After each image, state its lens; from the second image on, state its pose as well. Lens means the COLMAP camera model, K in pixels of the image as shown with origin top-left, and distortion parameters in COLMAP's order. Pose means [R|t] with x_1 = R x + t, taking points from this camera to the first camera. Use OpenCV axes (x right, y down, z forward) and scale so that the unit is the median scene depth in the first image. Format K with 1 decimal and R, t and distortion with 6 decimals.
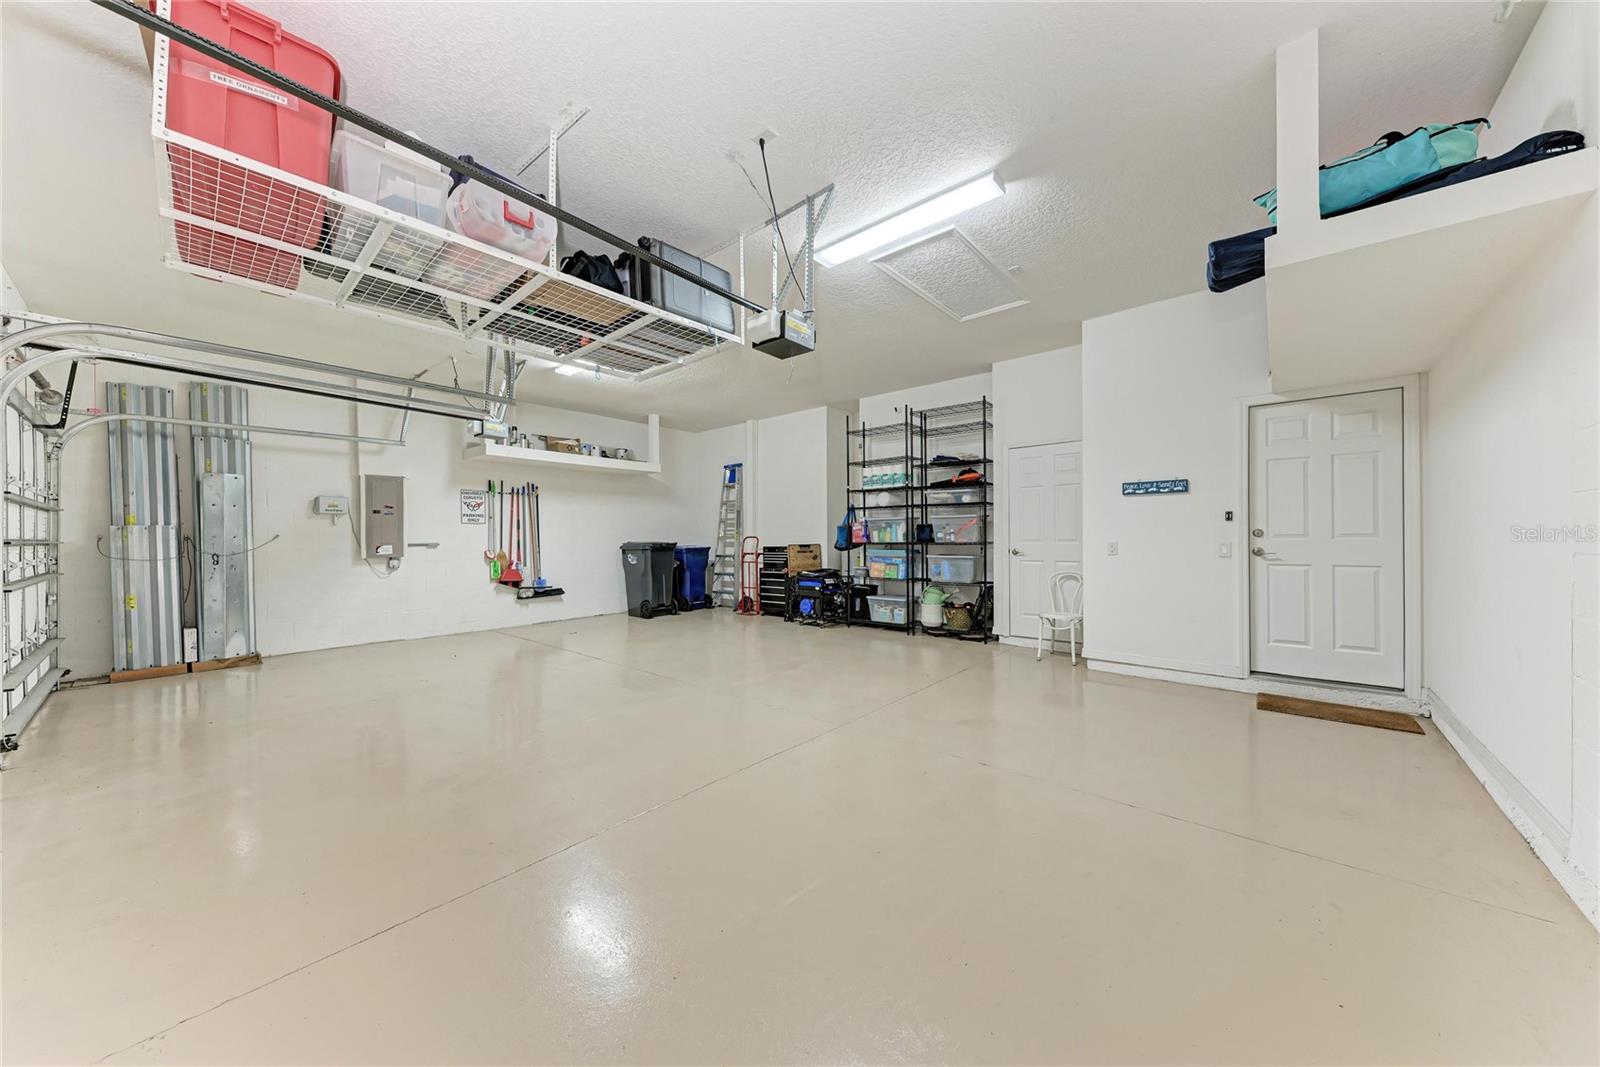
lens RADIAL K [[549.6, 0, 802.3], [0, 549.6, 537.7], [0, 0, 1]] dist [0.012970, -0.004310]
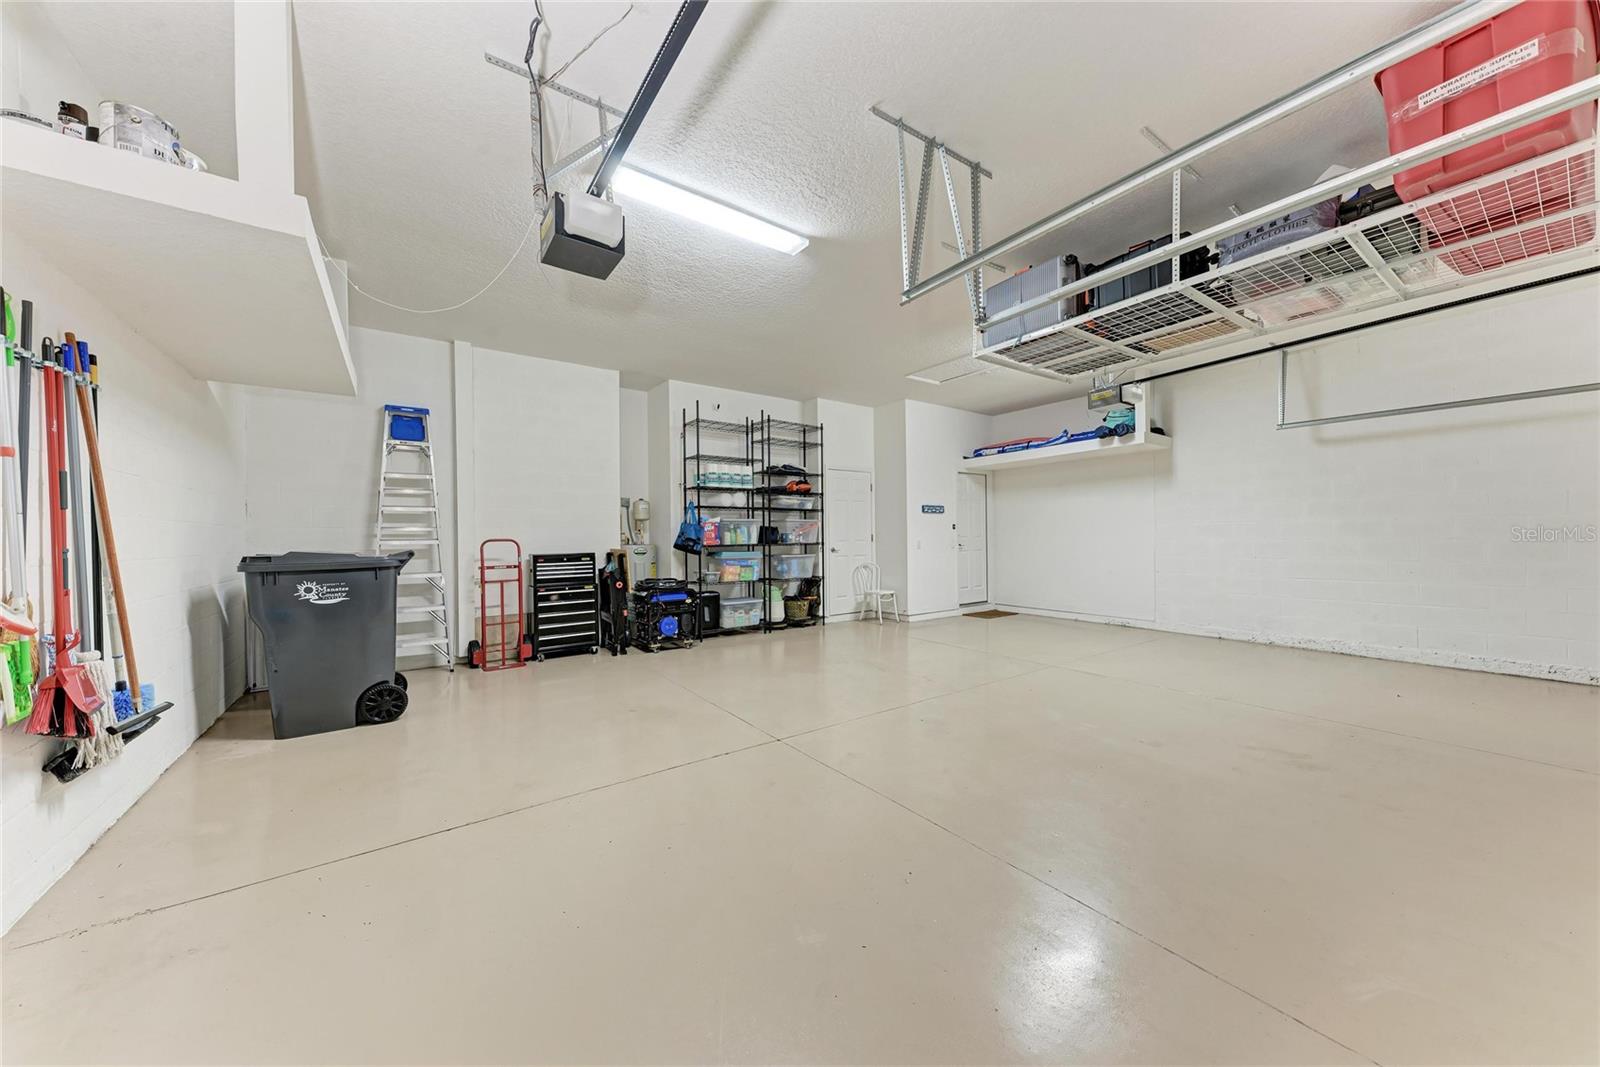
lens RADIAL K [[549.6, 0, 802.3], [0, 549.6, 537.7], [0, 0, 1]] dist [0.012970, -0.004310]
pose [[0.233728, -0.003531, 0.972296, -0.776501], [0.003951, 0.999989, 0.002682, -0.005158], [-0.972294, 0.003215, 0.233740, 0.675339]]
